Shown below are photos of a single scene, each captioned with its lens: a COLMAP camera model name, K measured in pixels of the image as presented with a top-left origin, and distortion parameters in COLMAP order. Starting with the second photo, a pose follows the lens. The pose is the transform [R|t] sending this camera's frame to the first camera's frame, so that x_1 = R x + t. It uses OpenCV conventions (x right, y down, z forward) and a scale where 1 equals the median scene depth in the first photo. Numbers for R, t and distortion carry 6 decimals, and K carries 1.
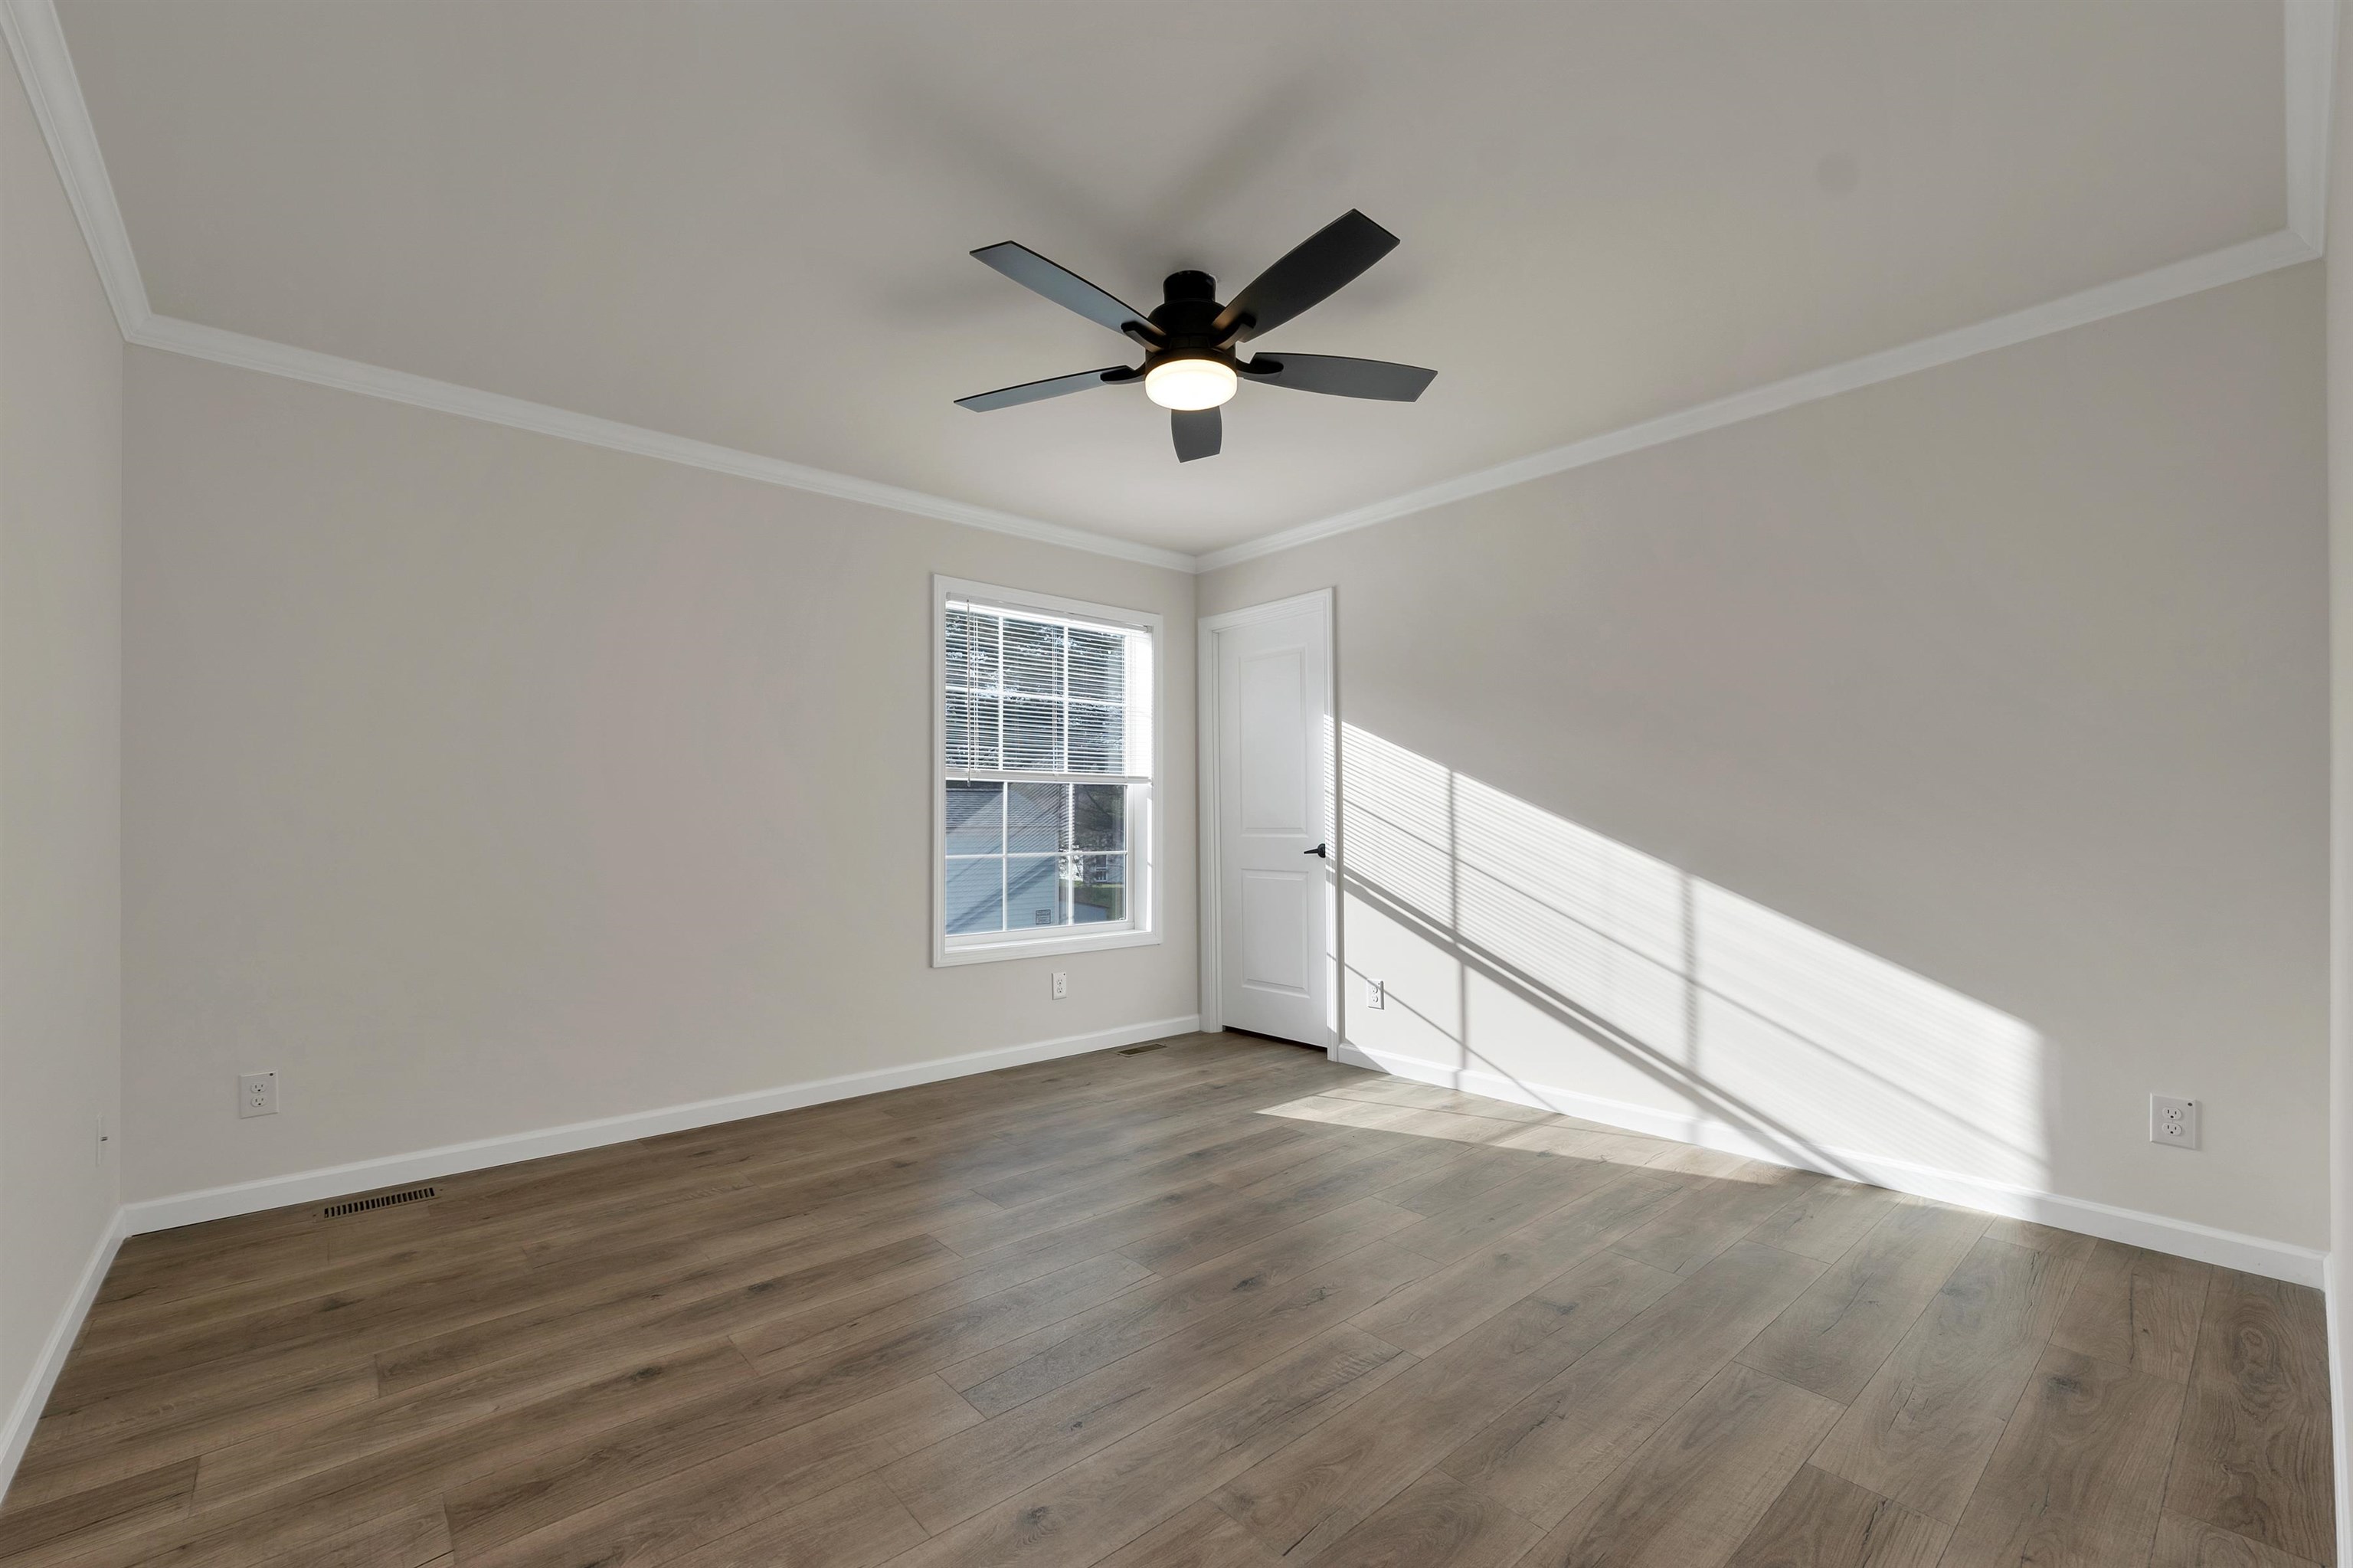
lens RADIAL K [[998.8, 0, 1167.8], [0, 998.8, 757.8], [0, 0, 1]] dist [-0.016736, 0.008565]
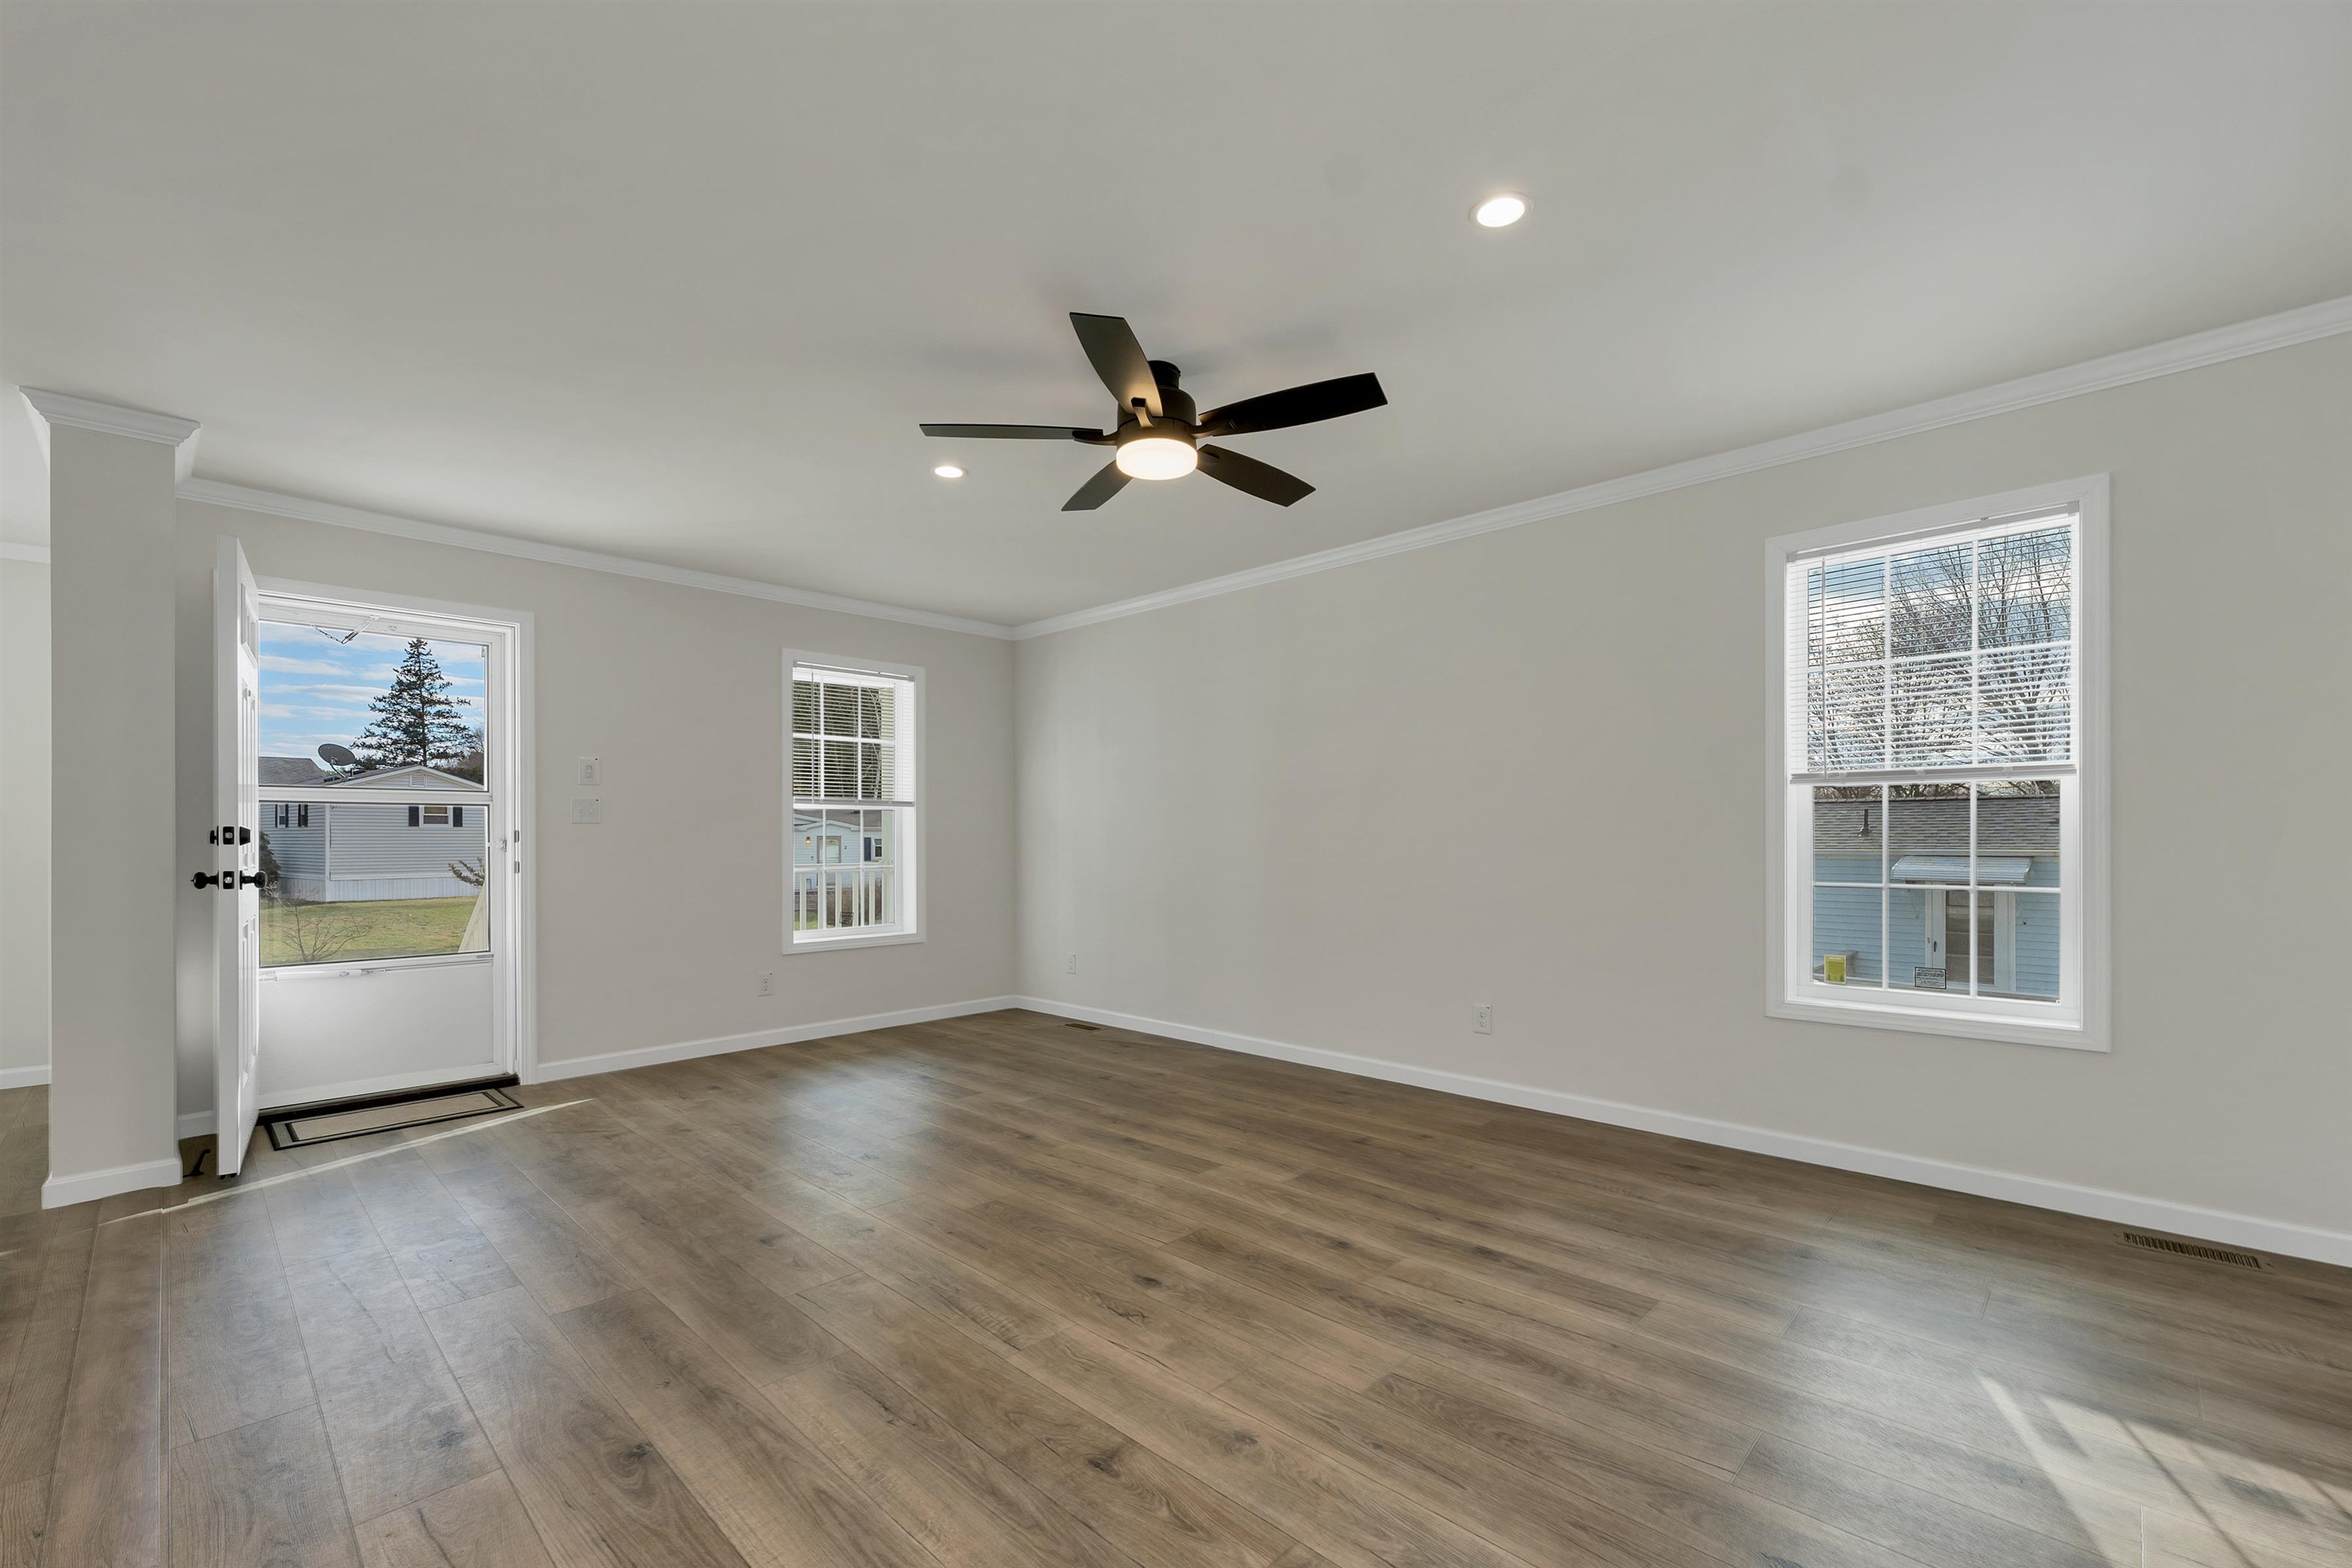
lens RADIAL K [[978.5, 0, 1174.0], [0, 978.5, 838.3], [0, 0, 1]] dist [-0.001363, 0.000108]
pose [[0.083070, 0.006386, -0.996523, 0.710333], [0.059811, 0.998145, 0.011382, 0.032346], [0.994747, -0.060549, 0.082534, 0.618323]]
